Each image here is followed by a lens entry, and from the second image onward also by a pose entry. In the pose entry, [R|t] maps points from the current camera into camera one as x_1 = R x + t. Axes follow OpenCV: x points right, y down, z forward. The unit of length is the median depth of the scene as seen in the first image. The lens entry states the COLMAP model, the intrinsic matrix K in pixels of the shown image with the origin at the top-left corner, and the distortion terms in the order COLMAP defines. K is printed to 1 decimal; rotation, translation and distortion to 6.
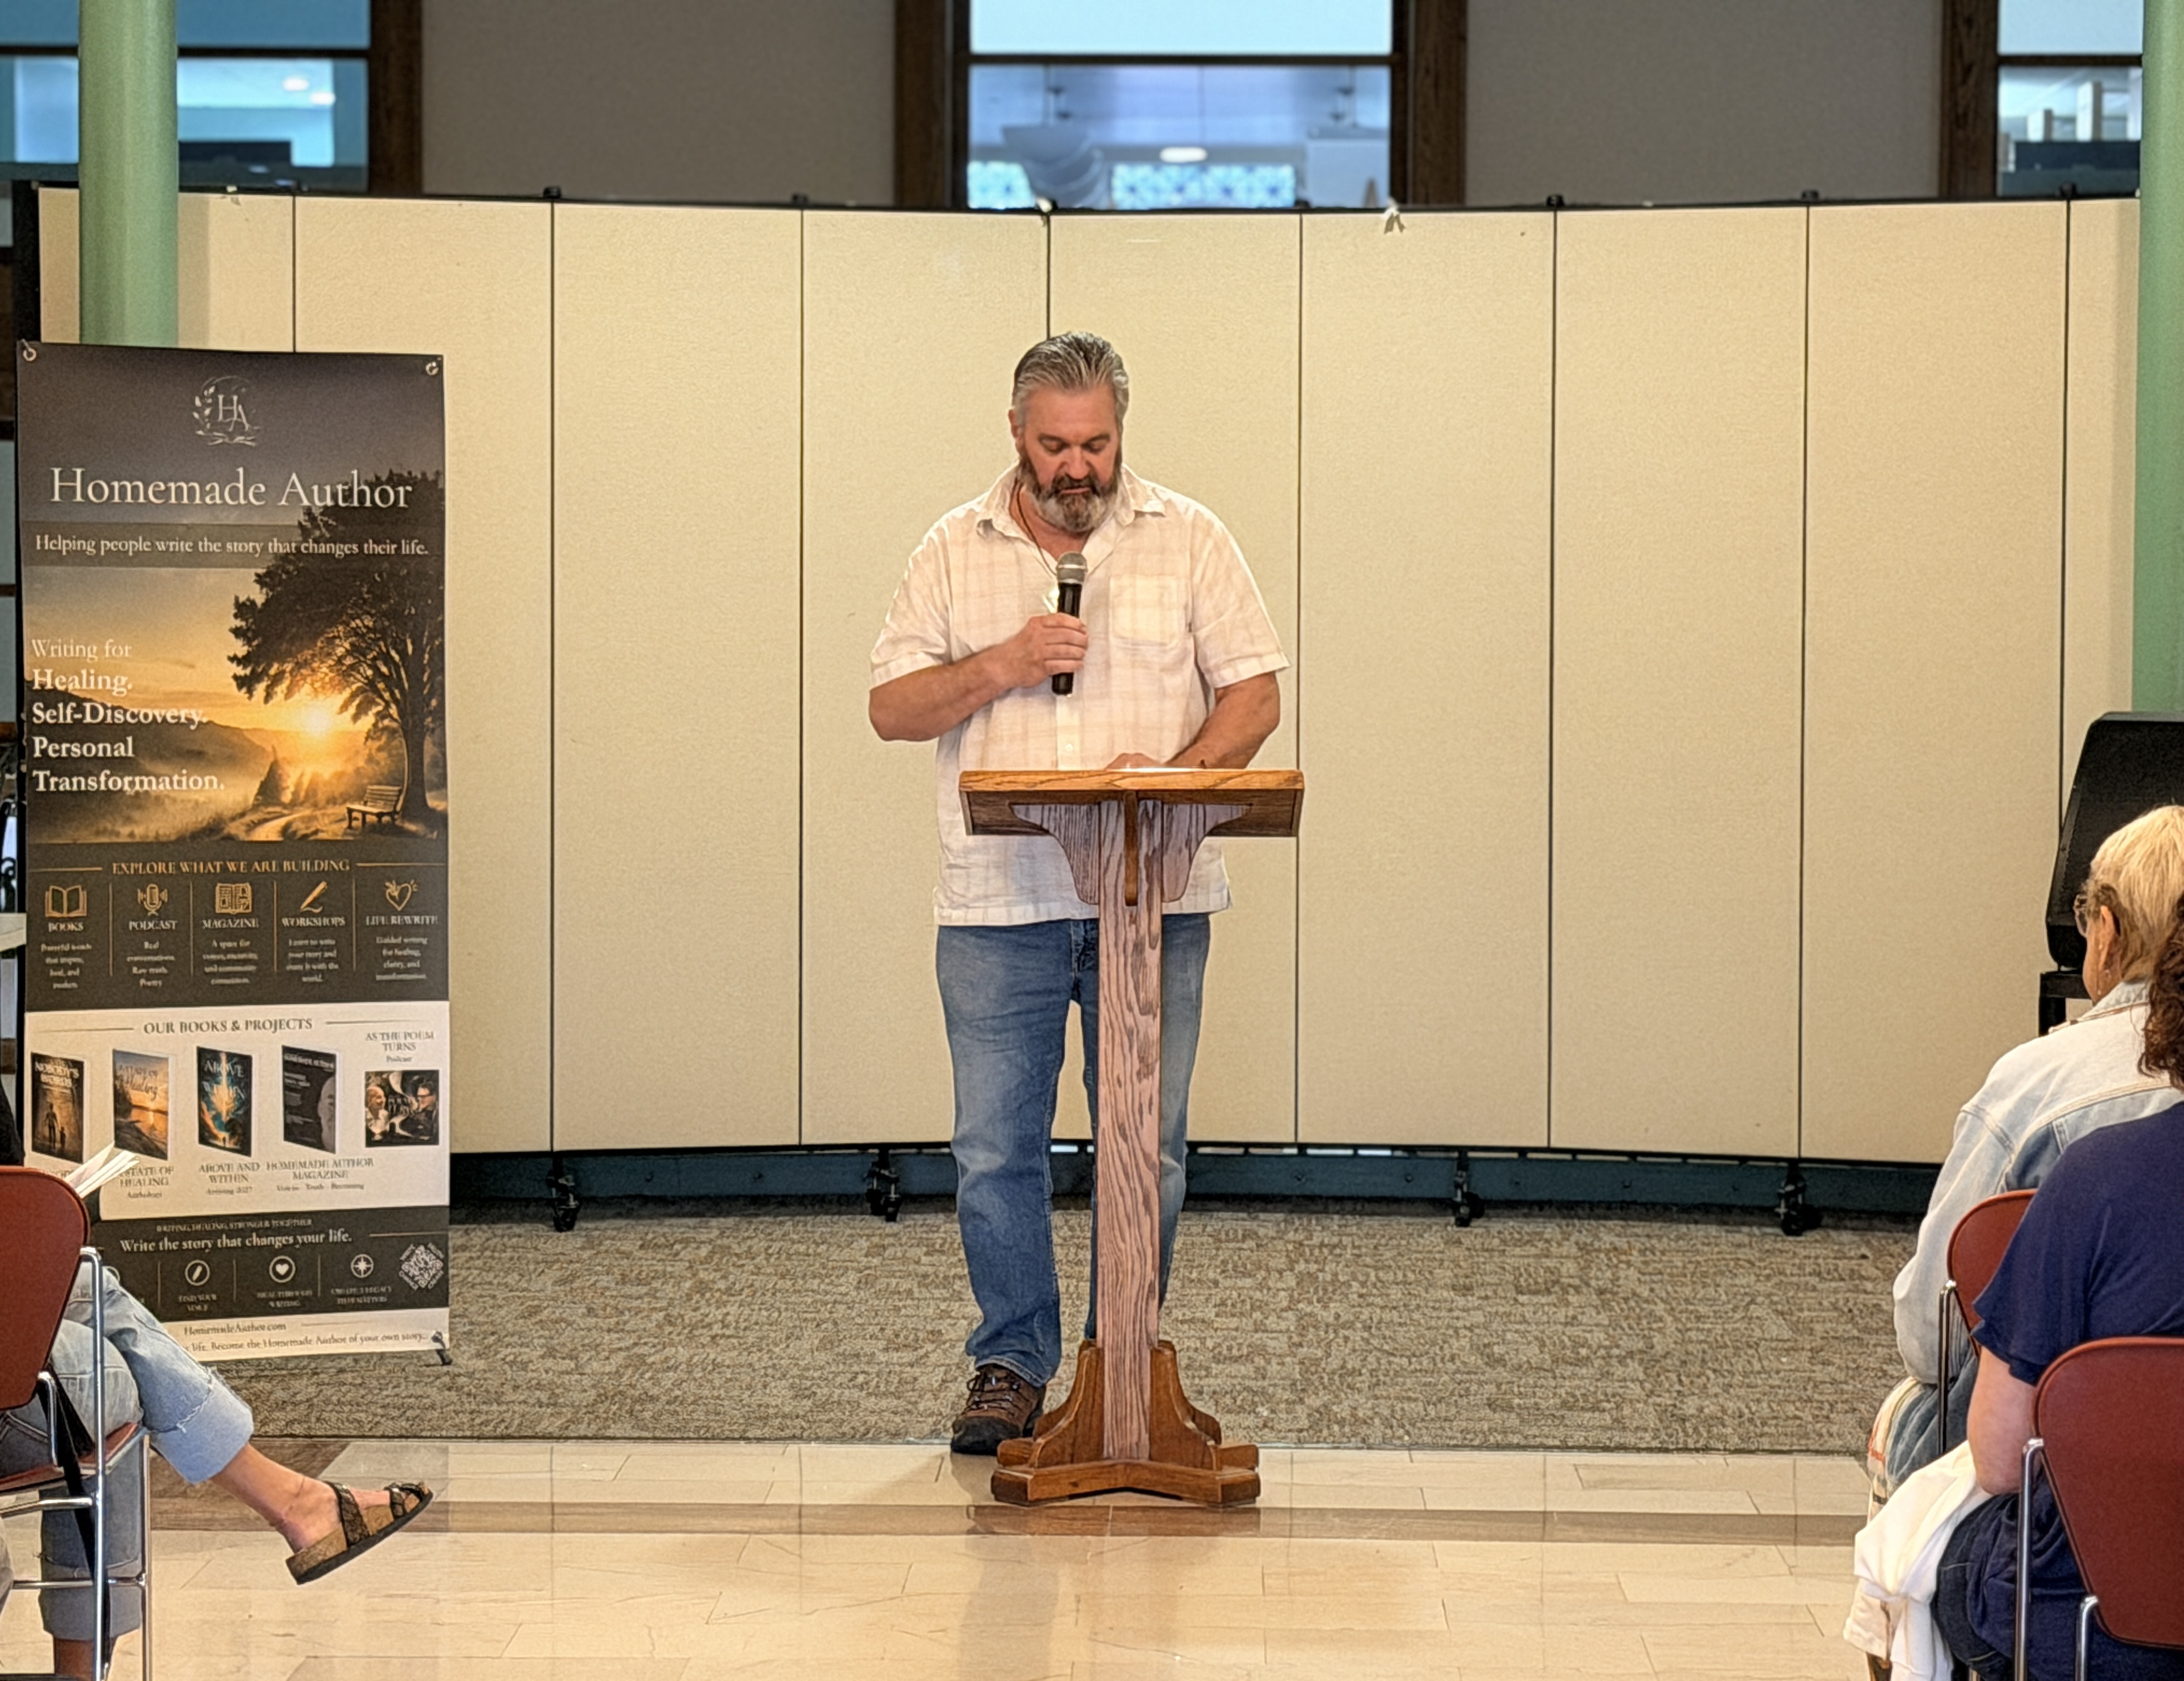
lens RADIAL K [[5995.3, 0, 1092.0], [0, 5995.3, 840.5], [0, 0, 1]] dist [0.100141, 0.701229]
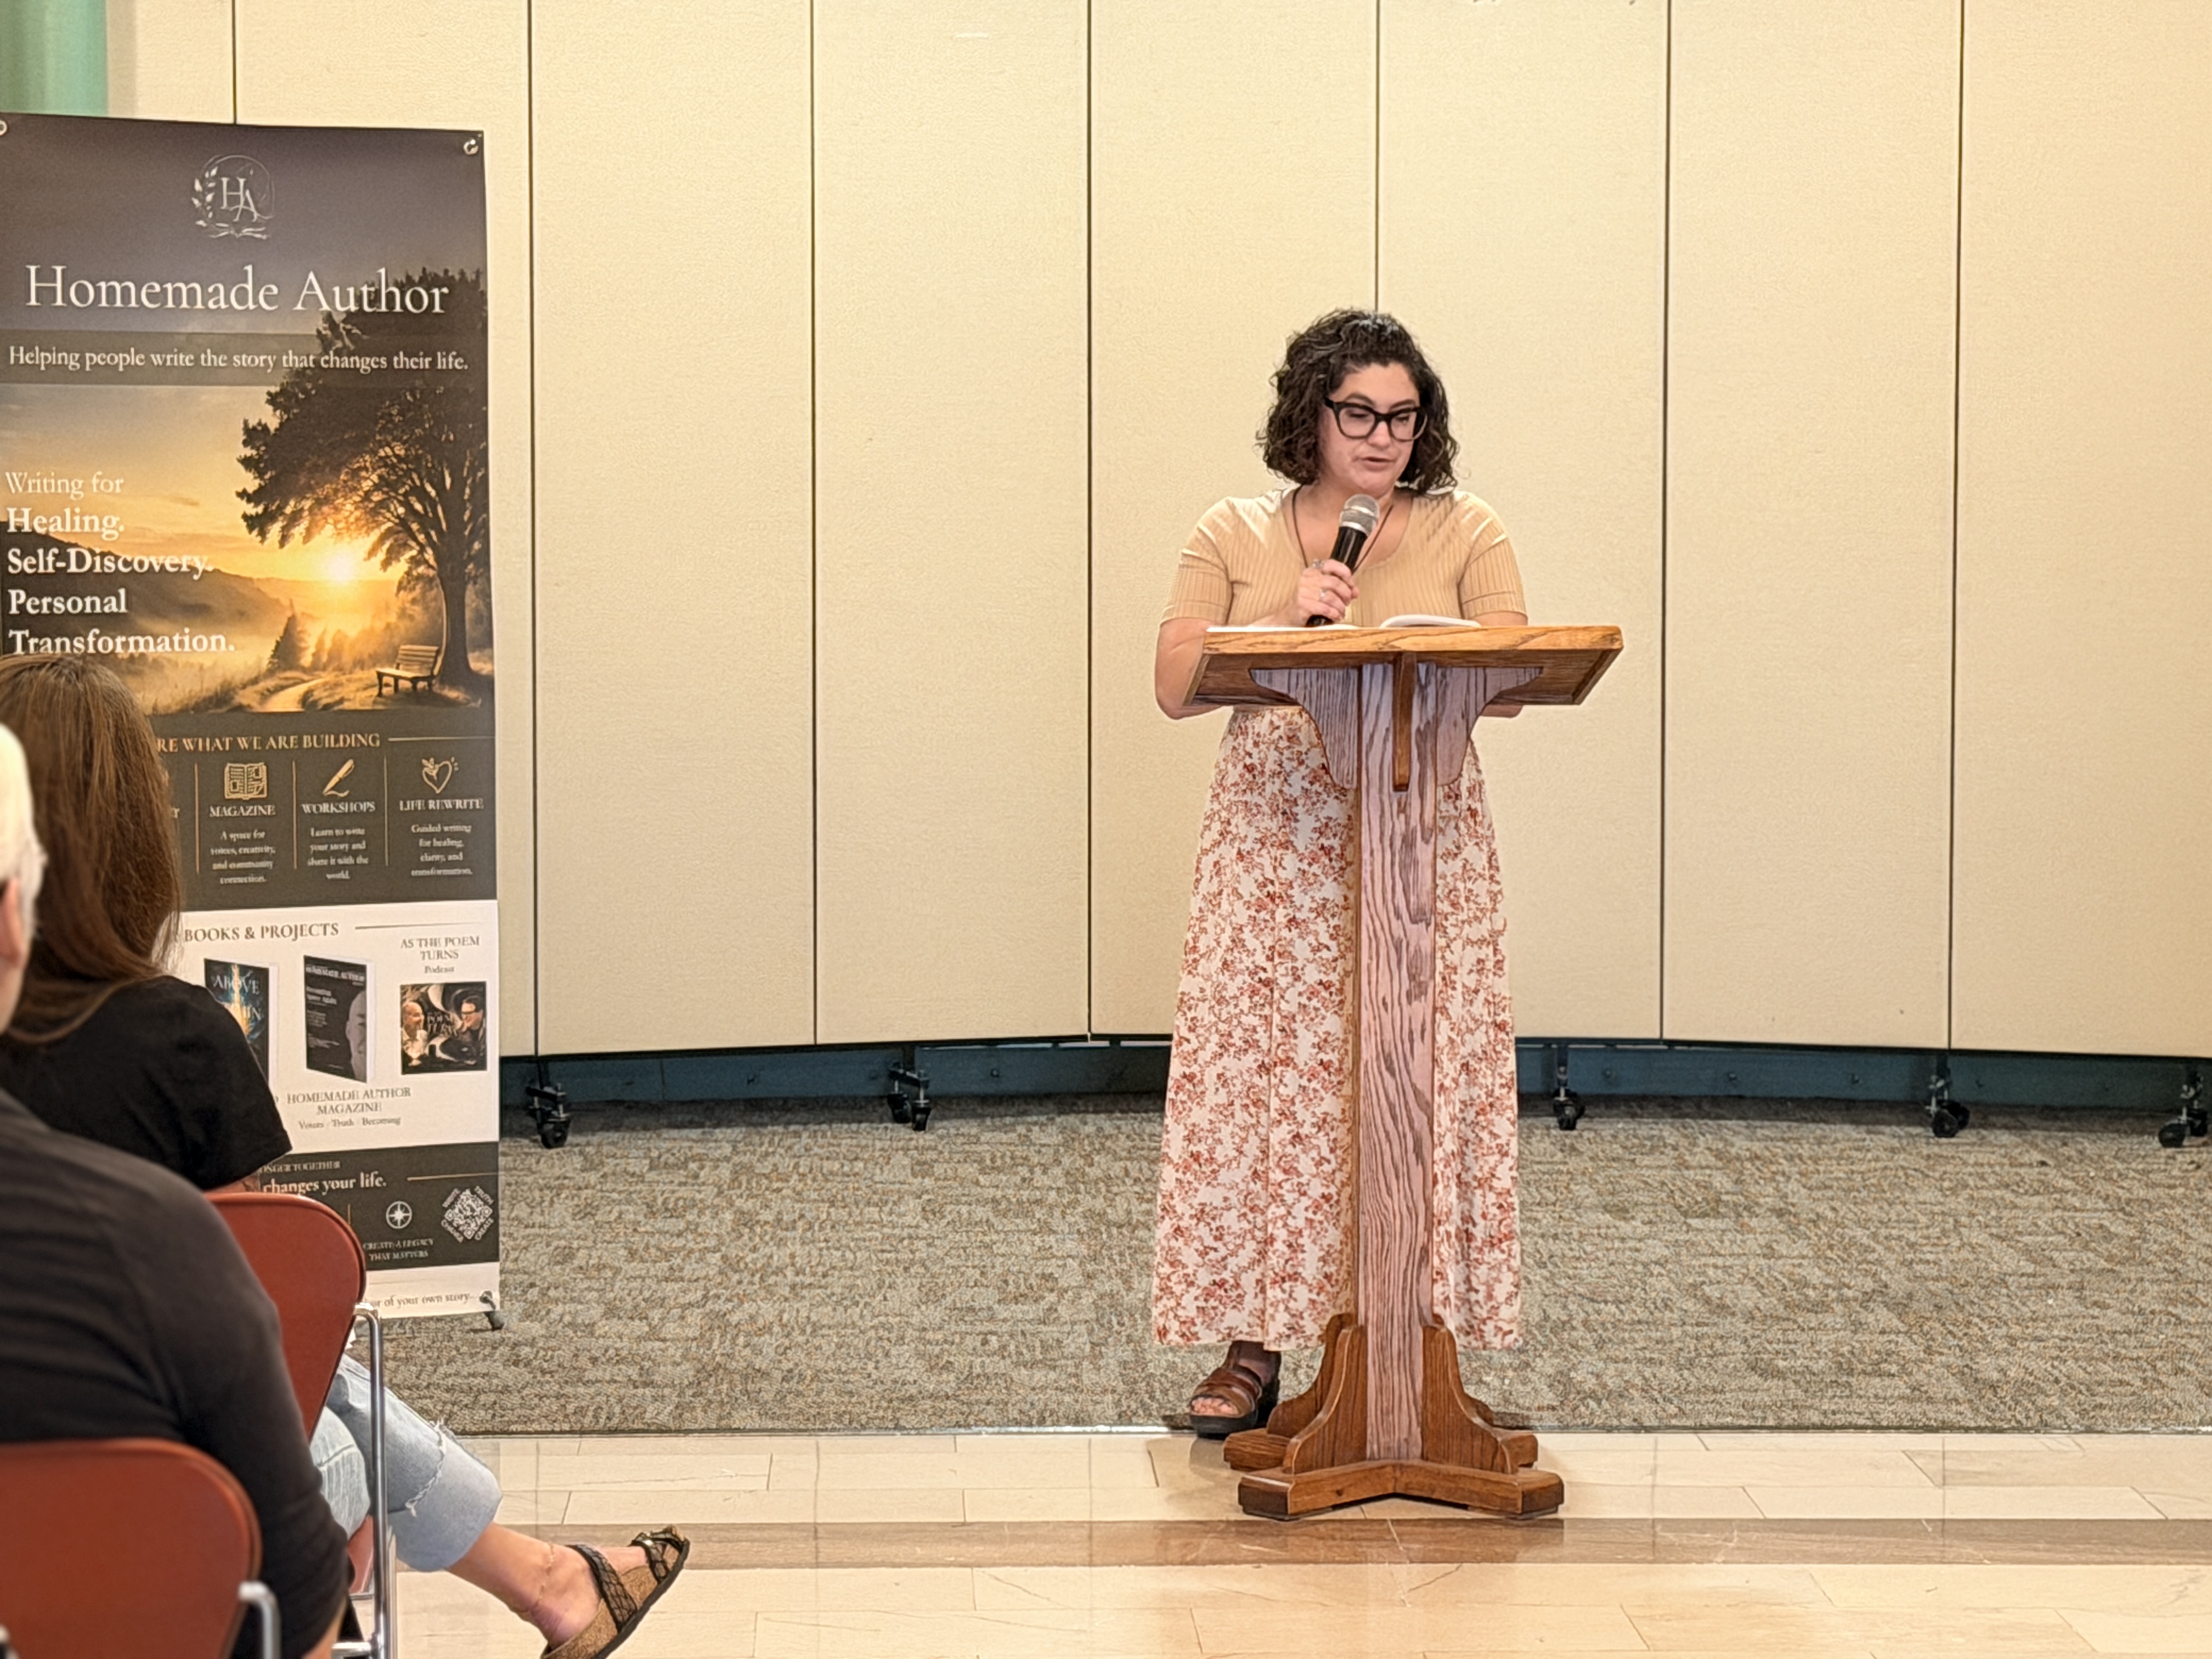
lens RADIAL K [[5916.9, 0, 1106.0], [0, 5916.9, 829.5], [0, 0, 1]] dist [0.093260, 0.589899]
pose [[0.998123, -0.007835, 0.060739, -0.073005], [0.006117, 0.999578, 0.028408, -0.006336], [-0.060936, -0.027983, 0.997749, 0.166772]]
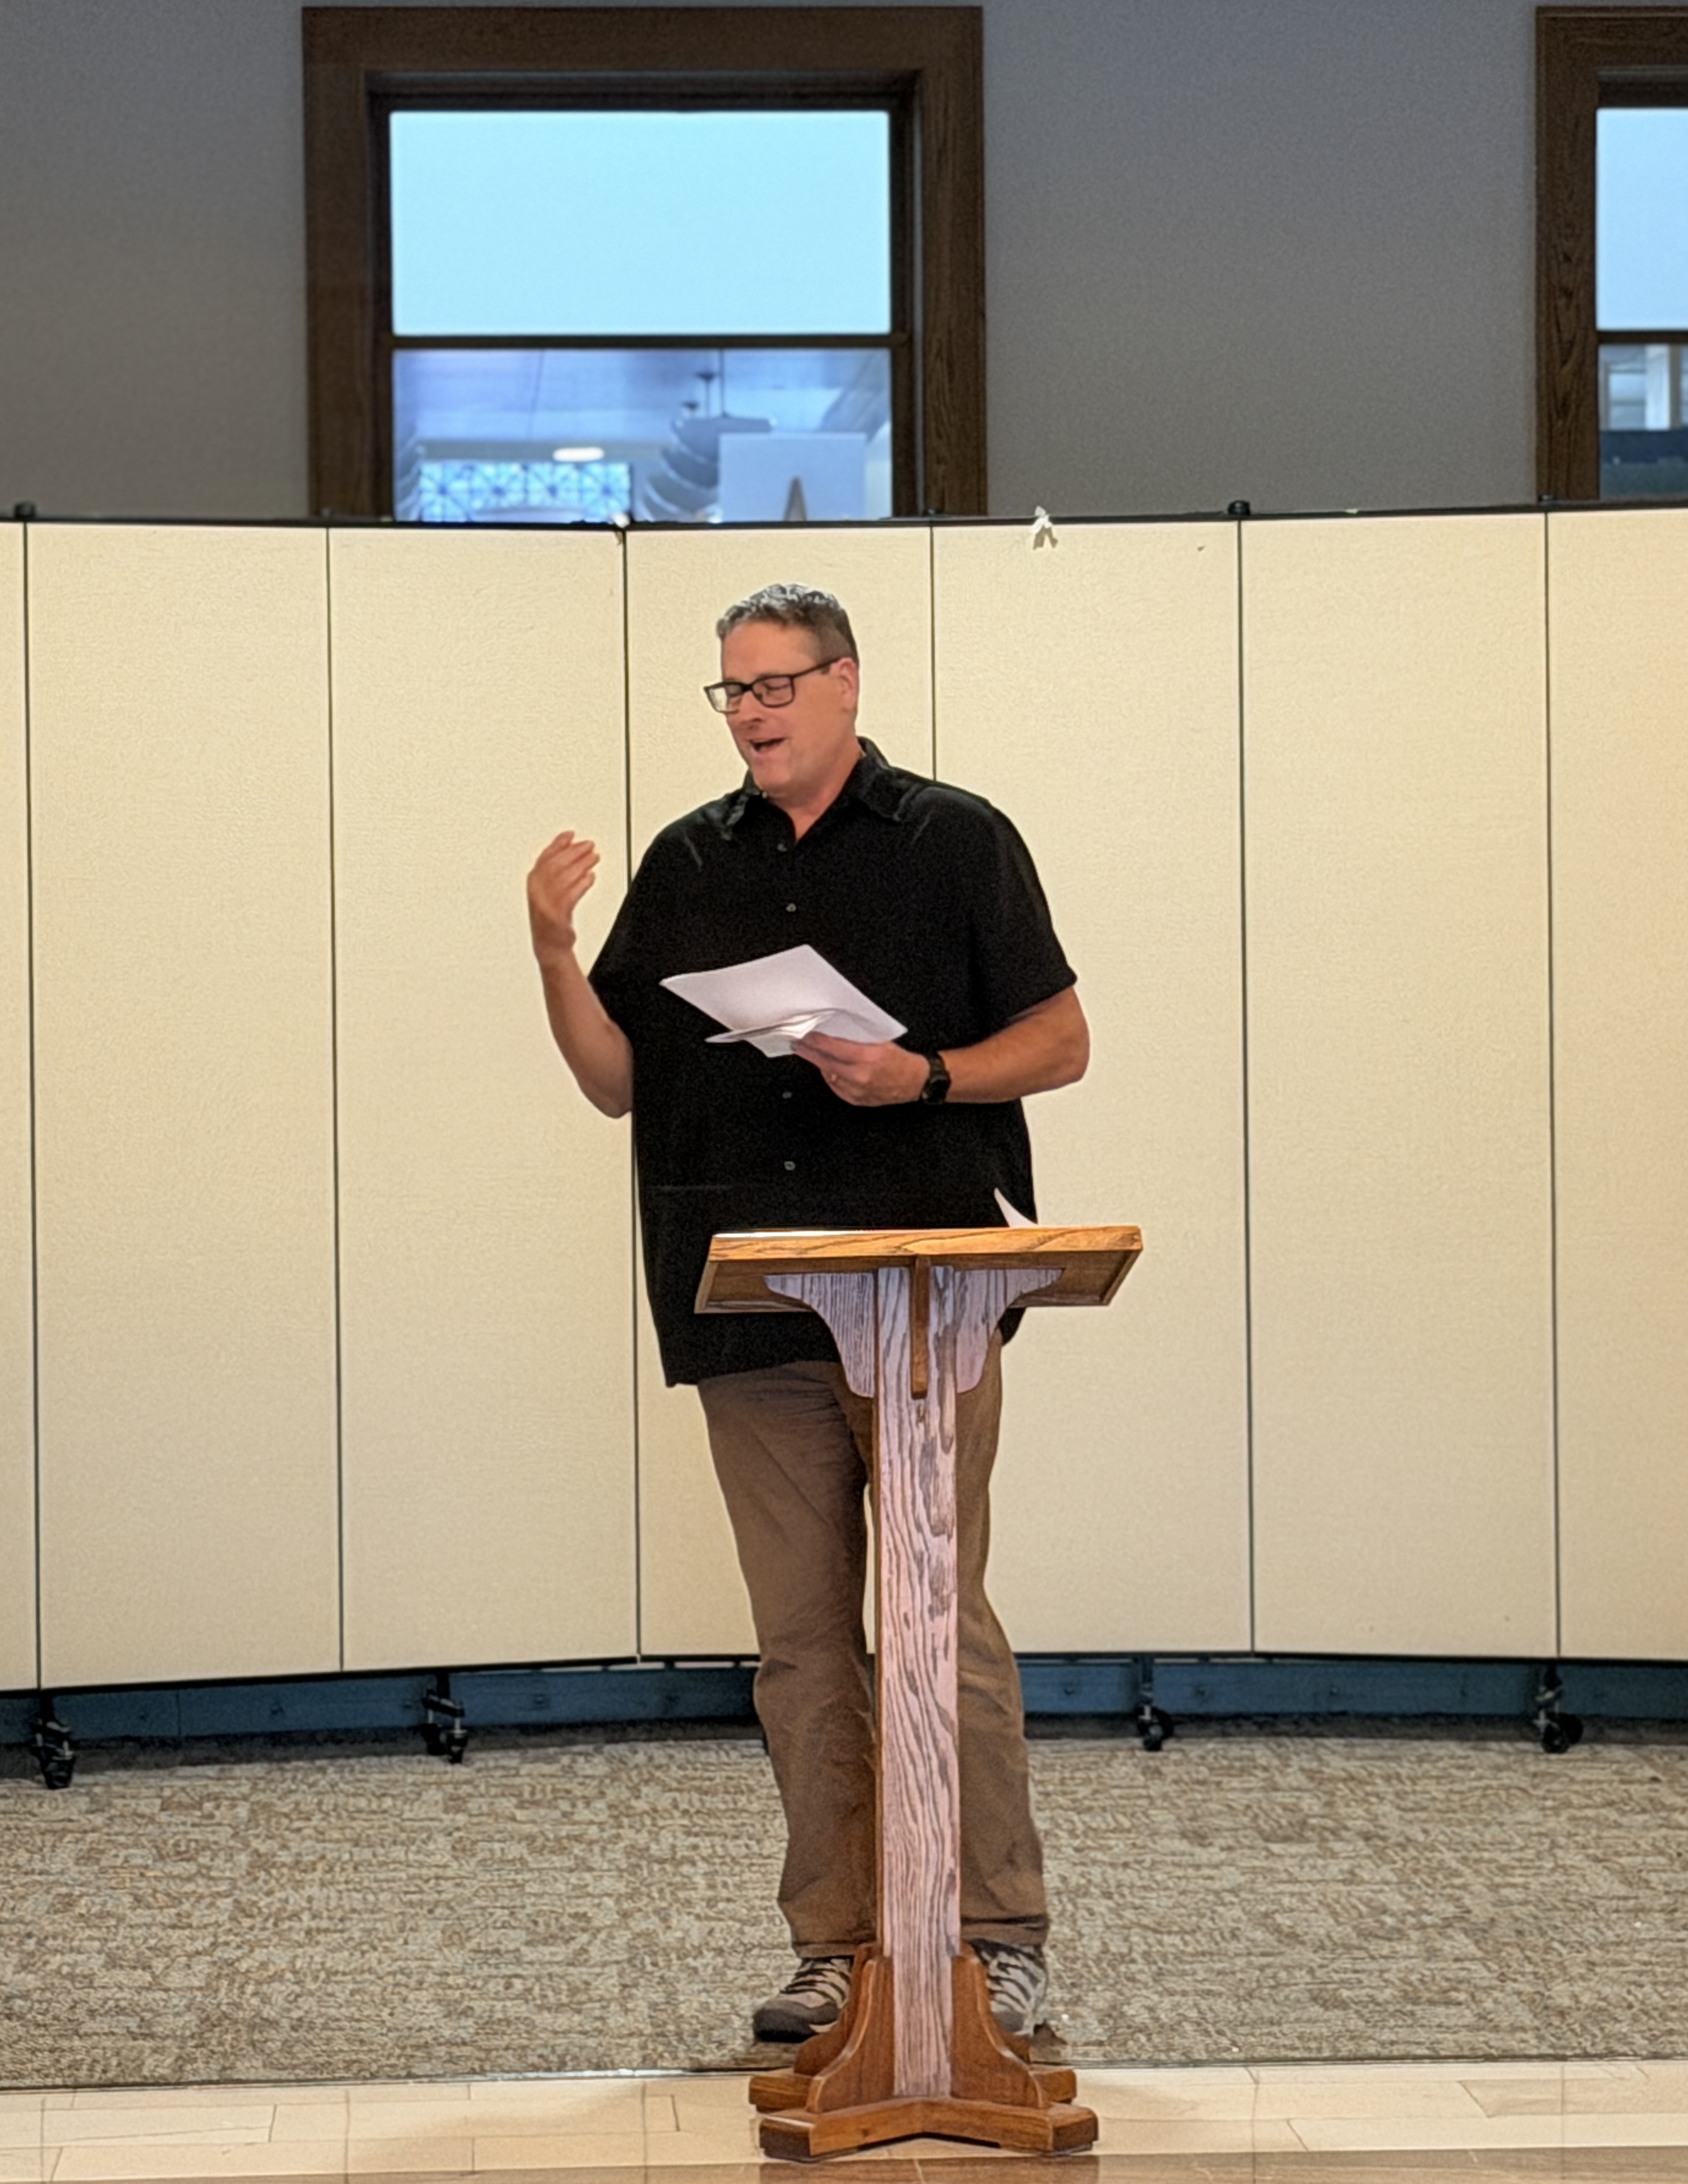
lens RADIAL K [[6821.1, 0, 912.7], [0, 6821.1, 1031.6], [0, 0, 1]] dist [0.099990, 0.544371]
pose [[0.996011, -0.016942, 0.087606, -0.063915], [0.019417, 0.999434, -0.027475, -0.011428], [-0.087091, 0.029066, 0.995776, 0.083333]]
